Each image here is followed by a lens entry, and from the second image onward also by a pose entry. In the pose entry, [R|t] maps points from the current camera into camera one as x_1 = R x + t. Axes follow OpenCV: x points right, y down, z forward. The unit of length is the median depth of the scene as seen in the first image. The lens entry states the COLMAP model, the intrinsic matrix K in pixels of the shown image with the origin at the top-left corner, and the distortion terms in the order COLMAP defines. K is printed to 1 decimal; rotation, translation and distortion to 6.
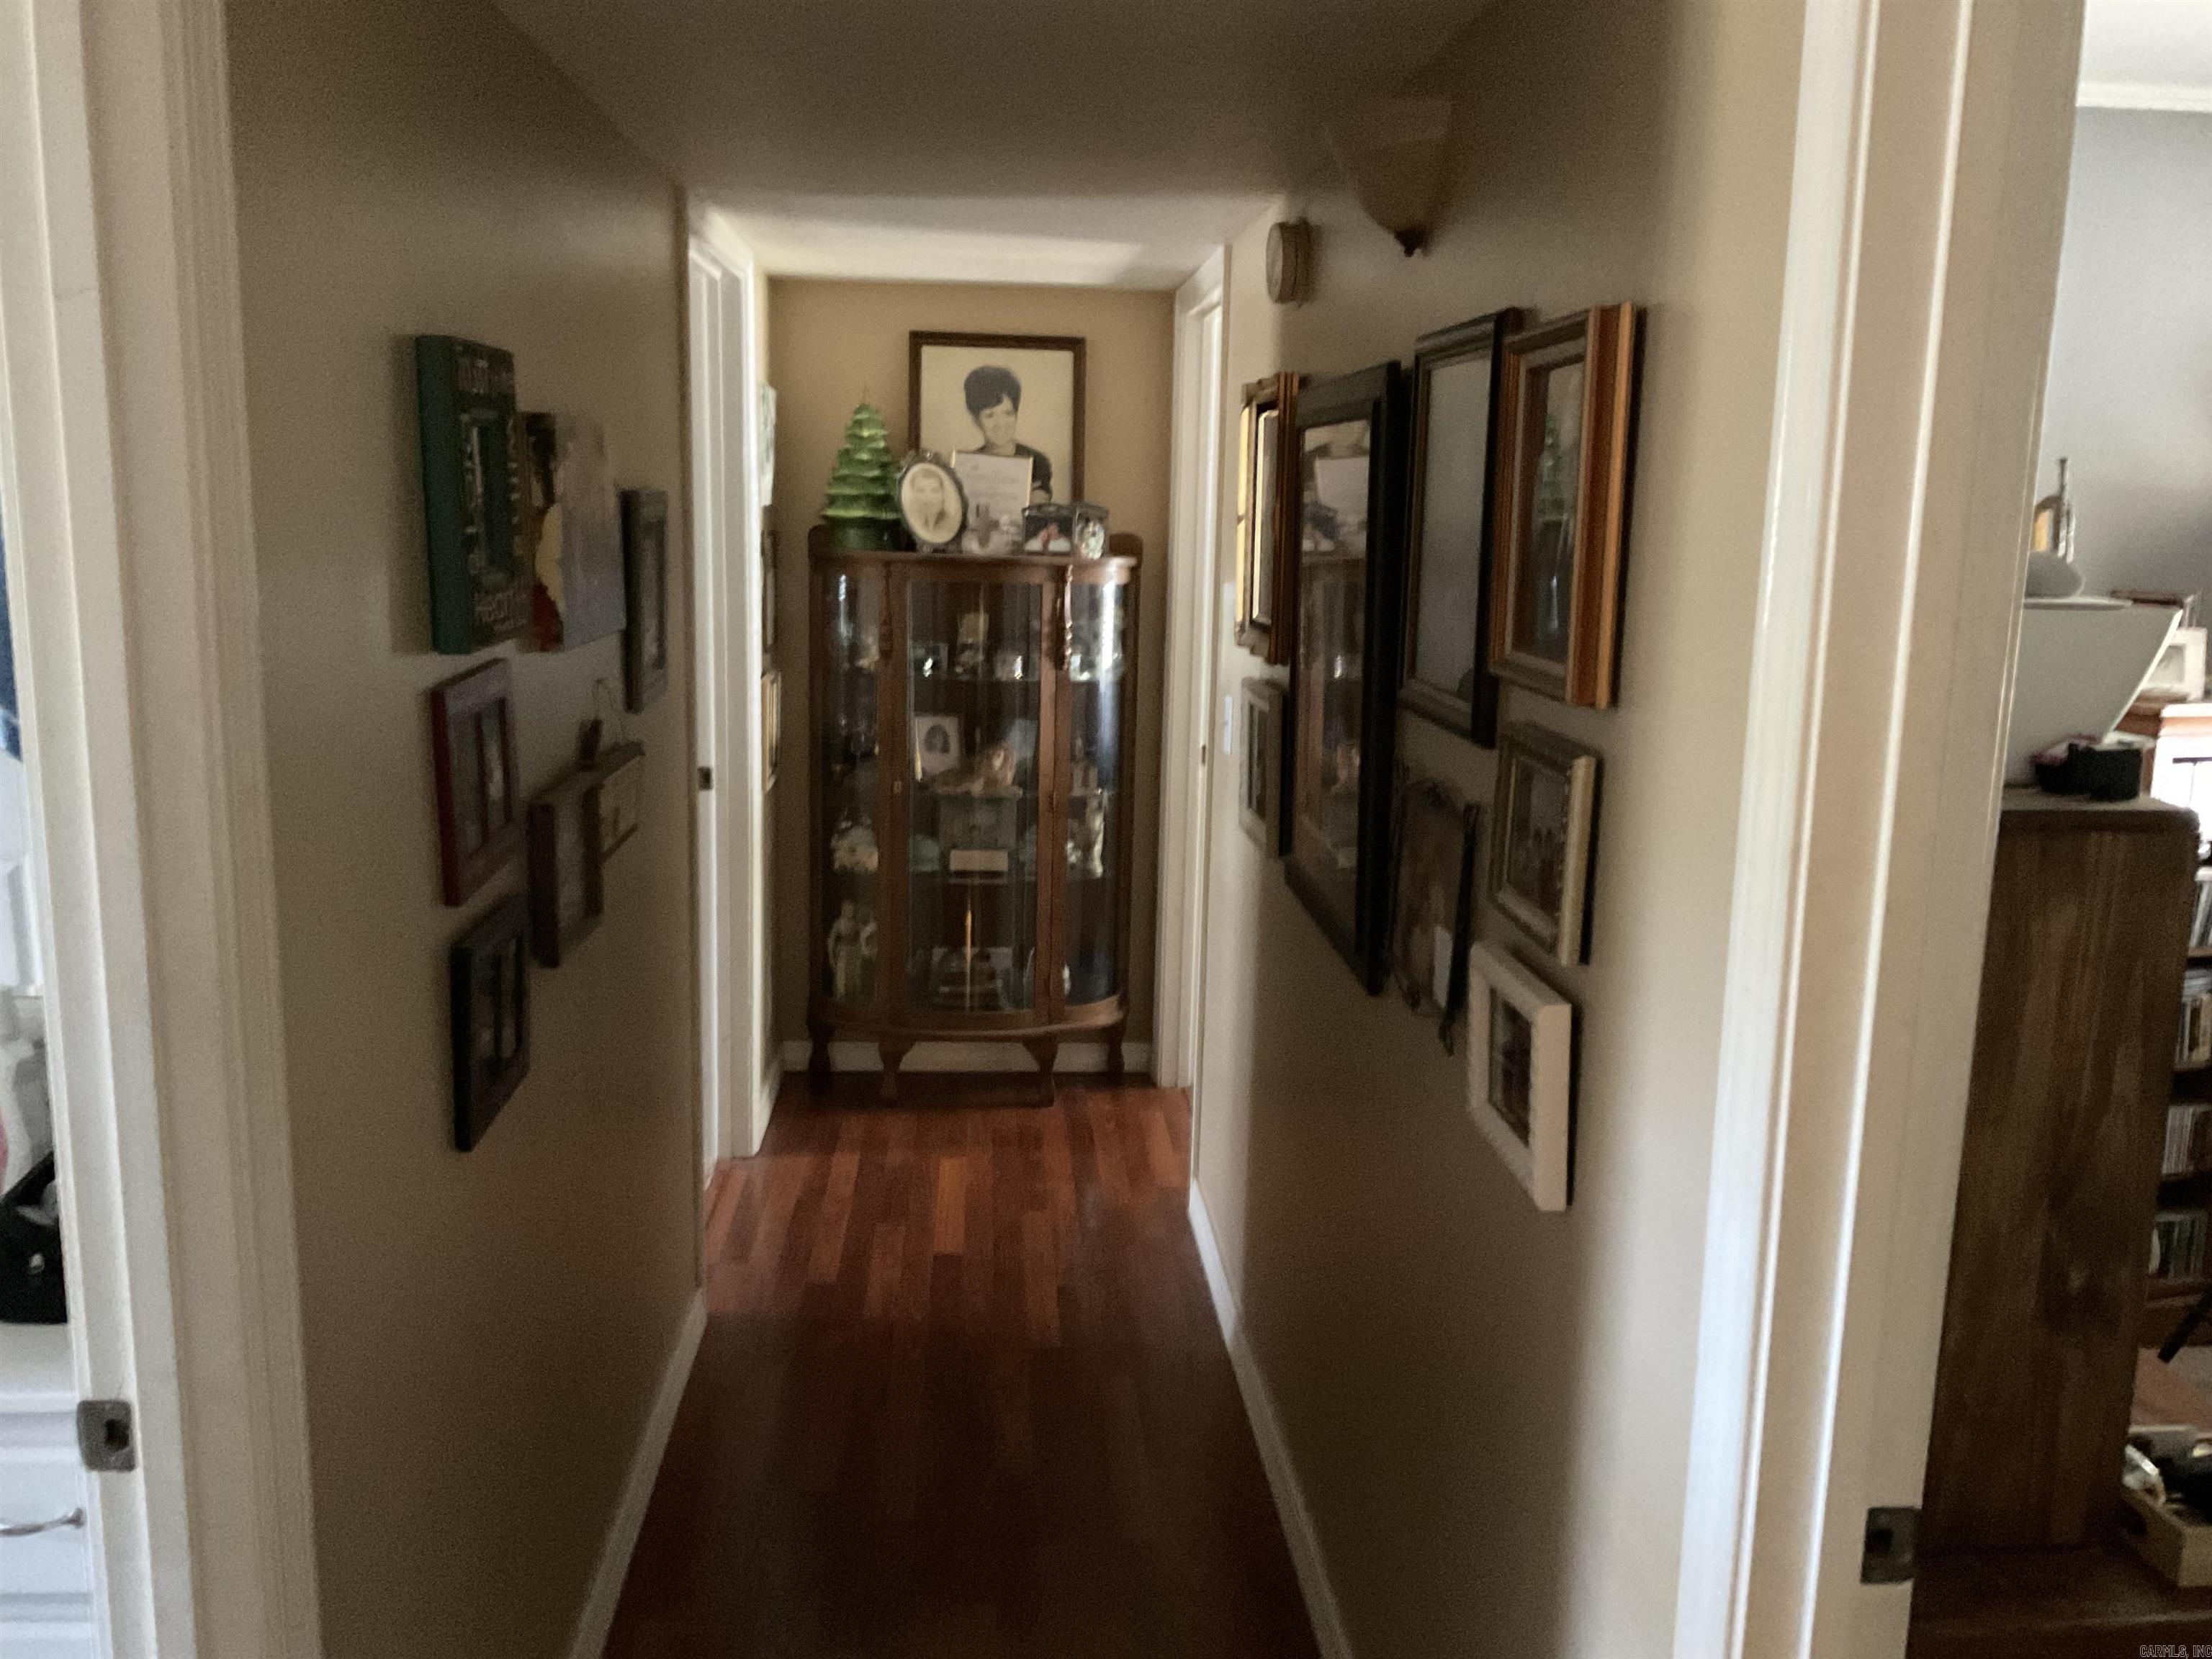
lens RADIAL K [[1817.9, 0, 1099.7], [0, 1817.9, 814.9], [0, 0, 1]] dist [0.056386, -0.119796]
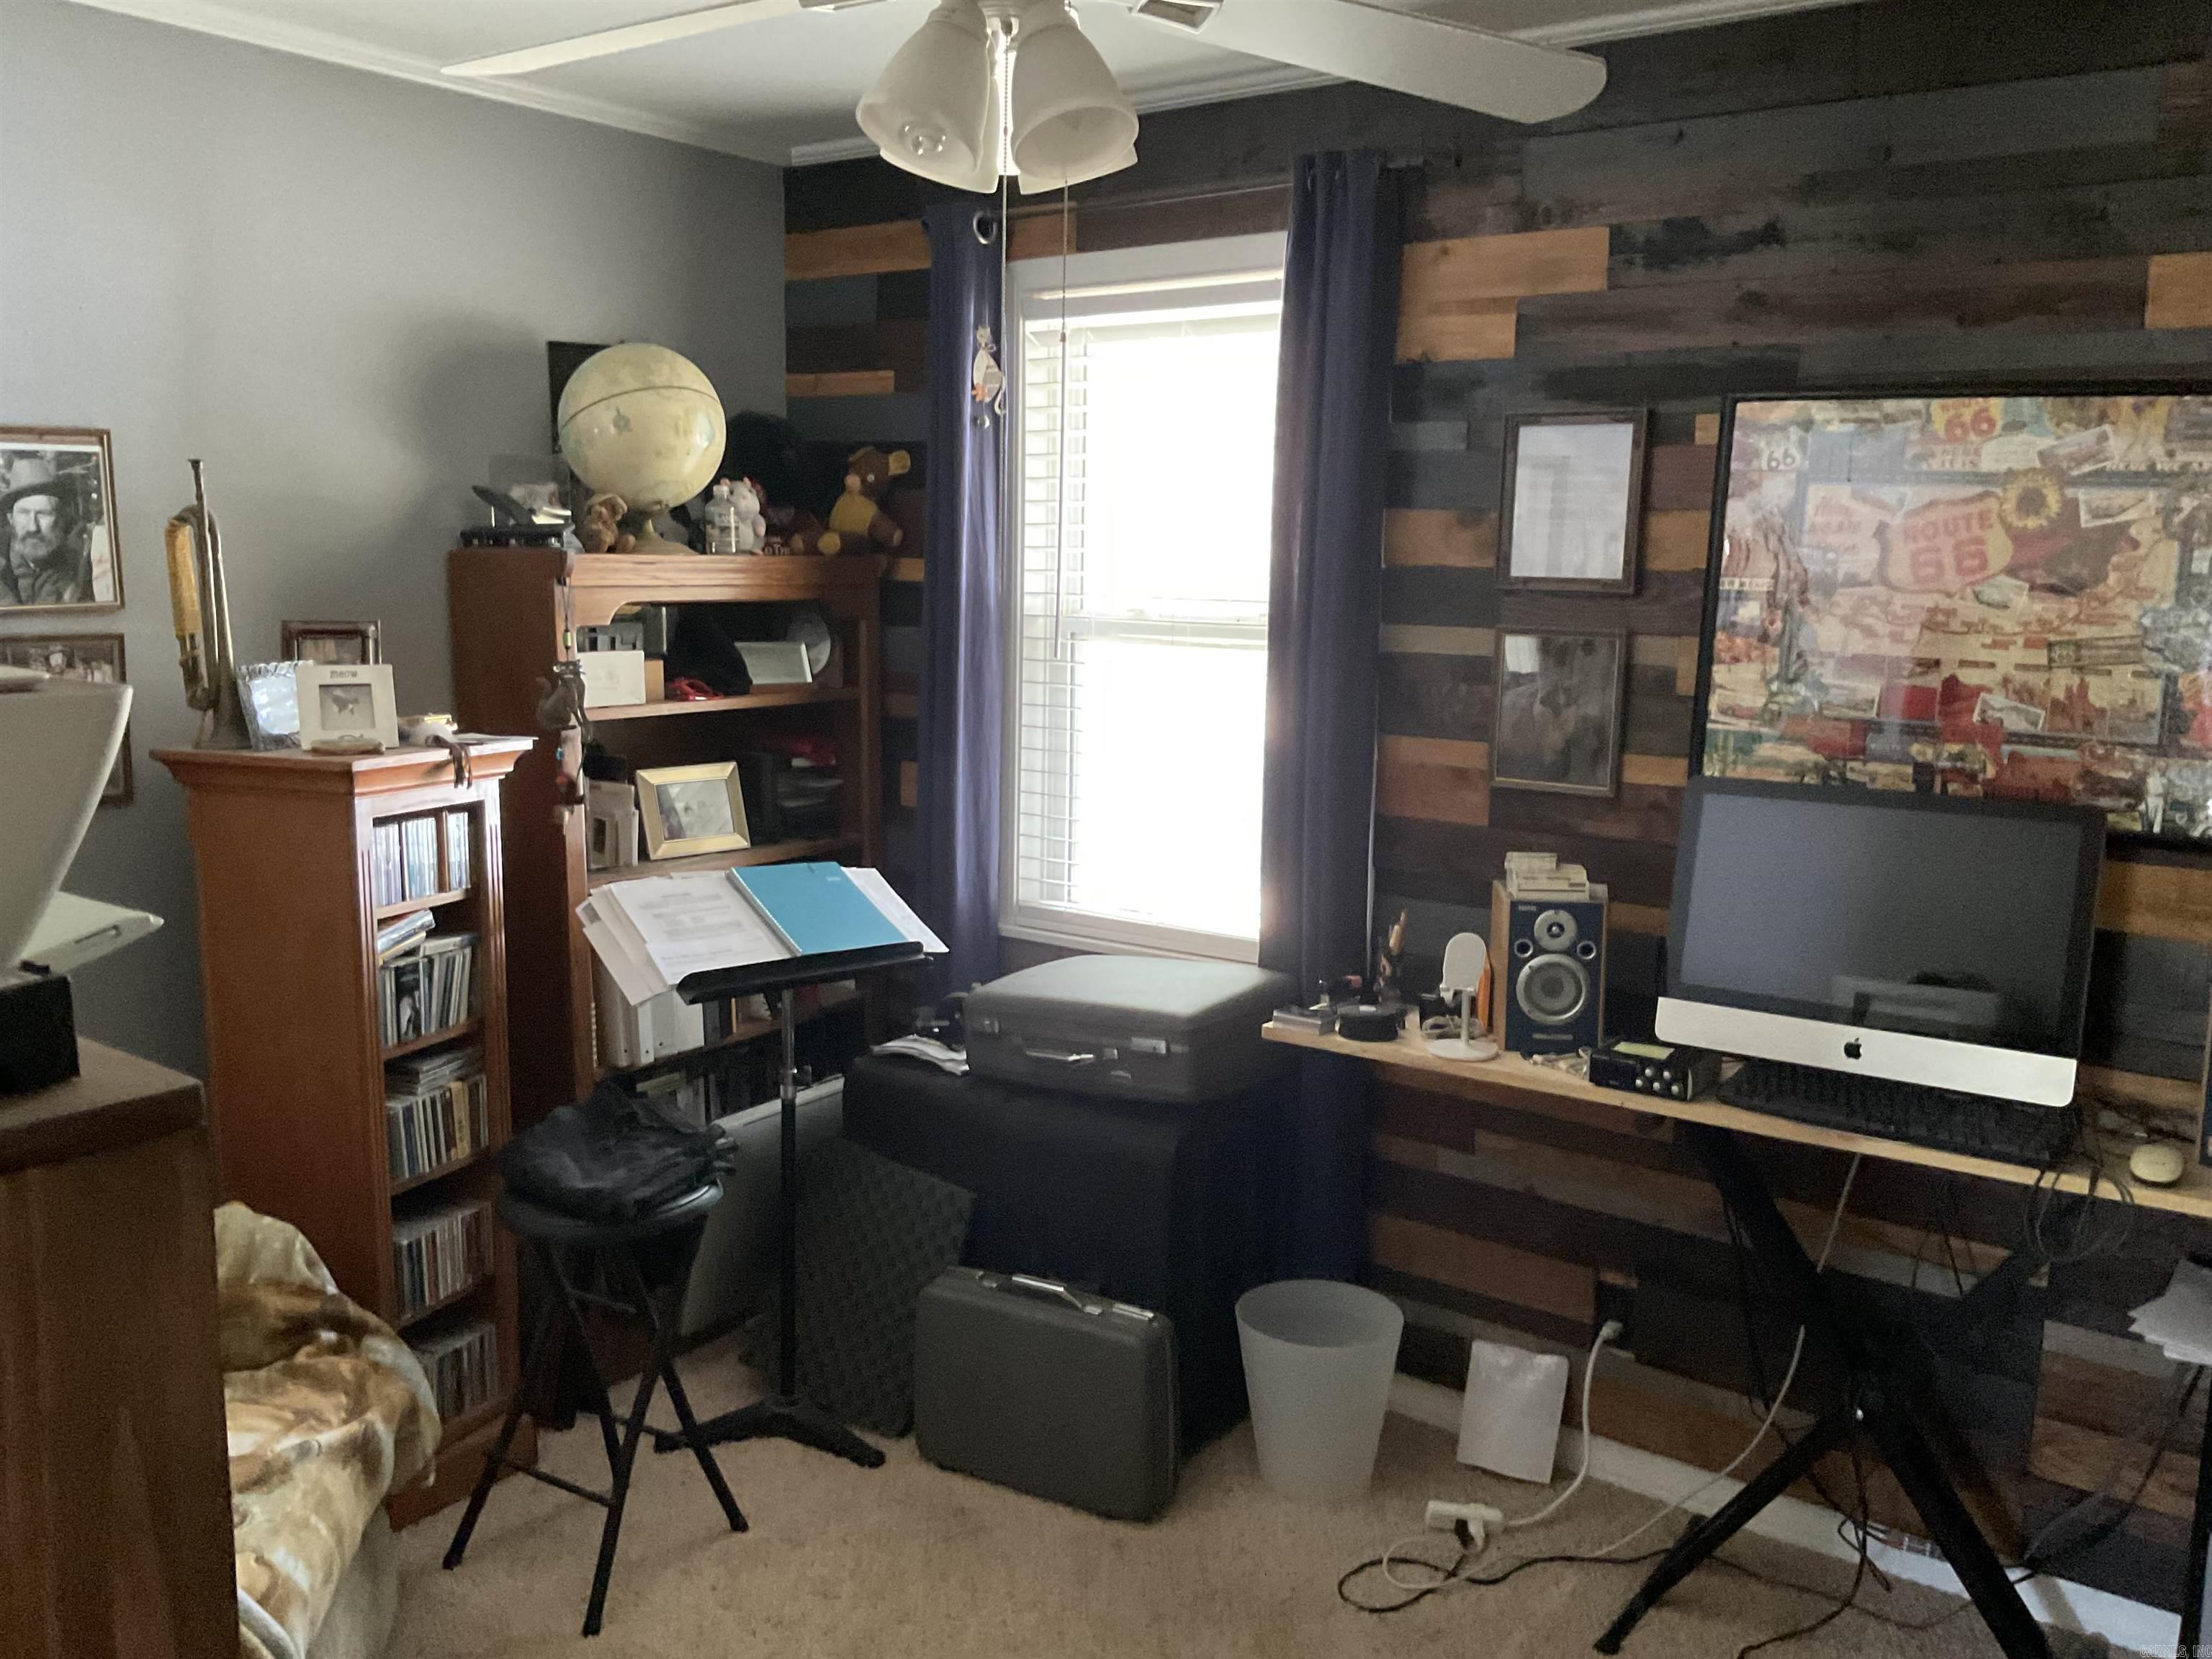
lens RADIAL K [[1817.9, 0, 1105.7], [0, 1817.9, 824.6], [0, 0, 1]] dist [0.056386, -0.119796]
pose [[0.636075, -0.113317, 0.763261, 0.160552], [0.125695, 0.991162, 0.042402, -0.022374], [-0.761320, 0.068967, 0.644697, 0.205569]]
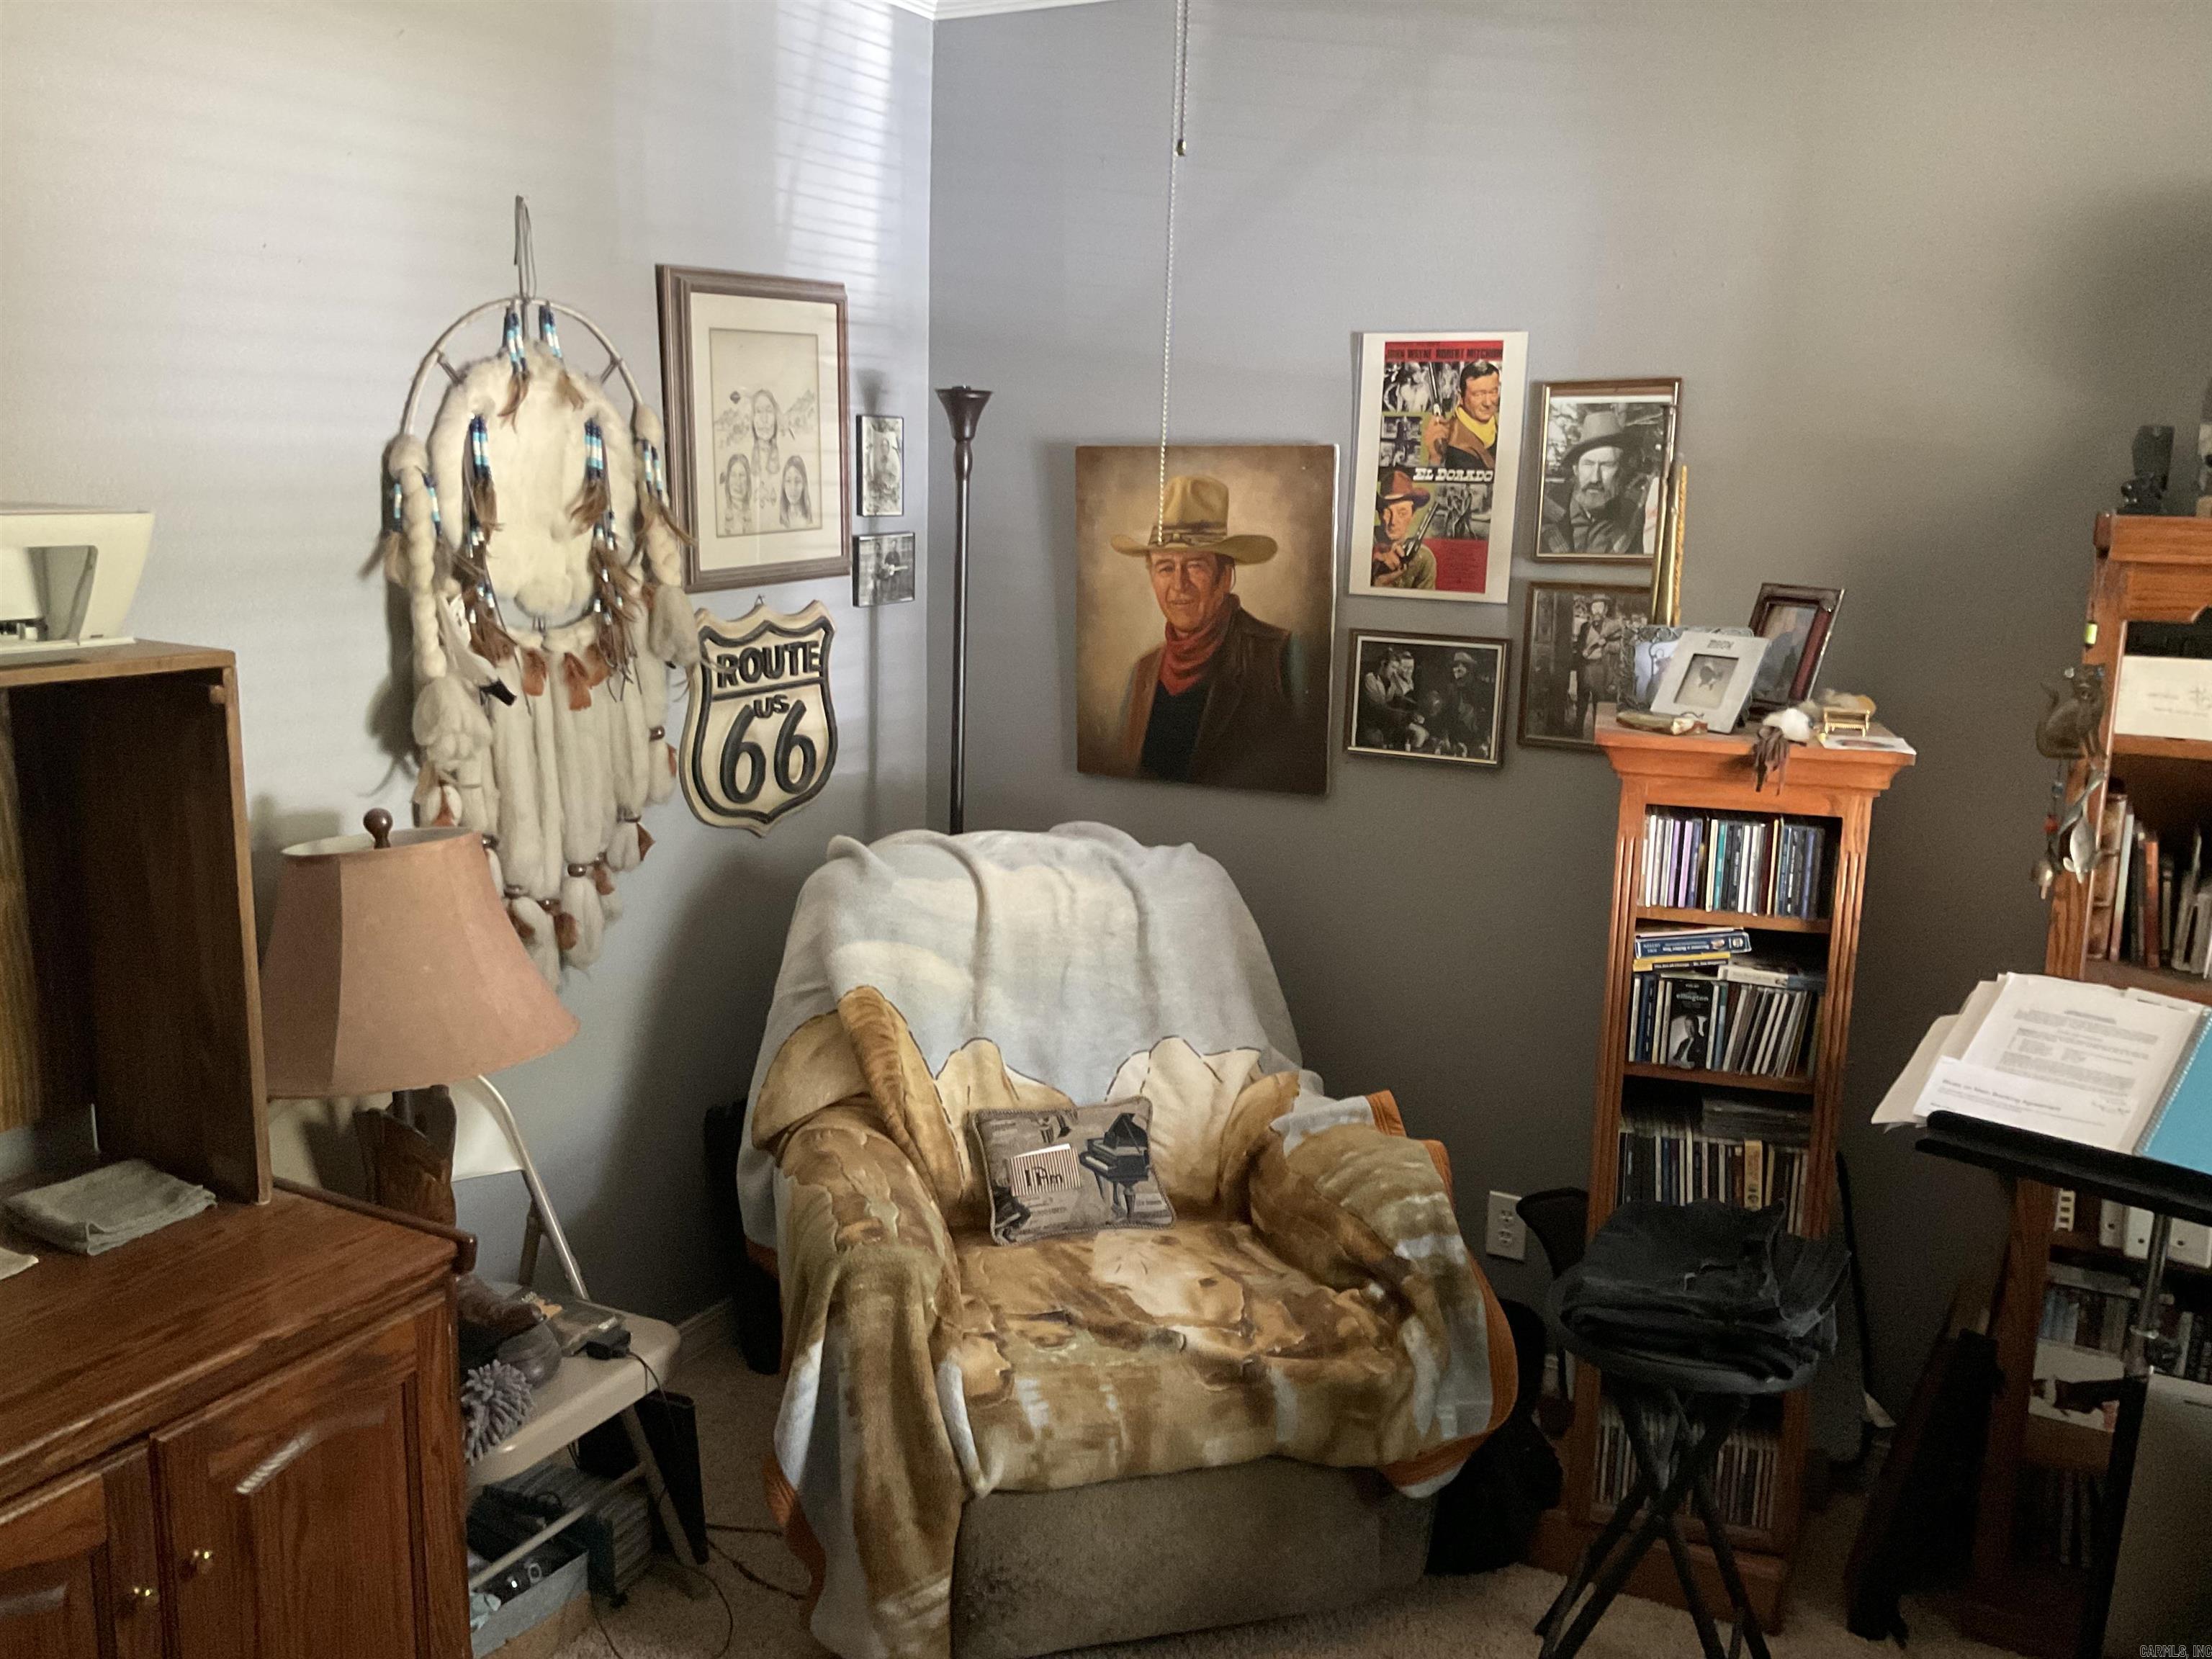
lens RADIAL K [[1817.9, 0, 1106.1], [0, 1817.9, 838.8], [0, 0, 1]] dist [0.056386, -0.119796]
pose [[0.846320, 0.115460, -0.520012, 0.779846], [-0.109113, 0.993102, 0.042921, -0.025512], [0.521380, 0.020415, 0.853080, 0.251967]]
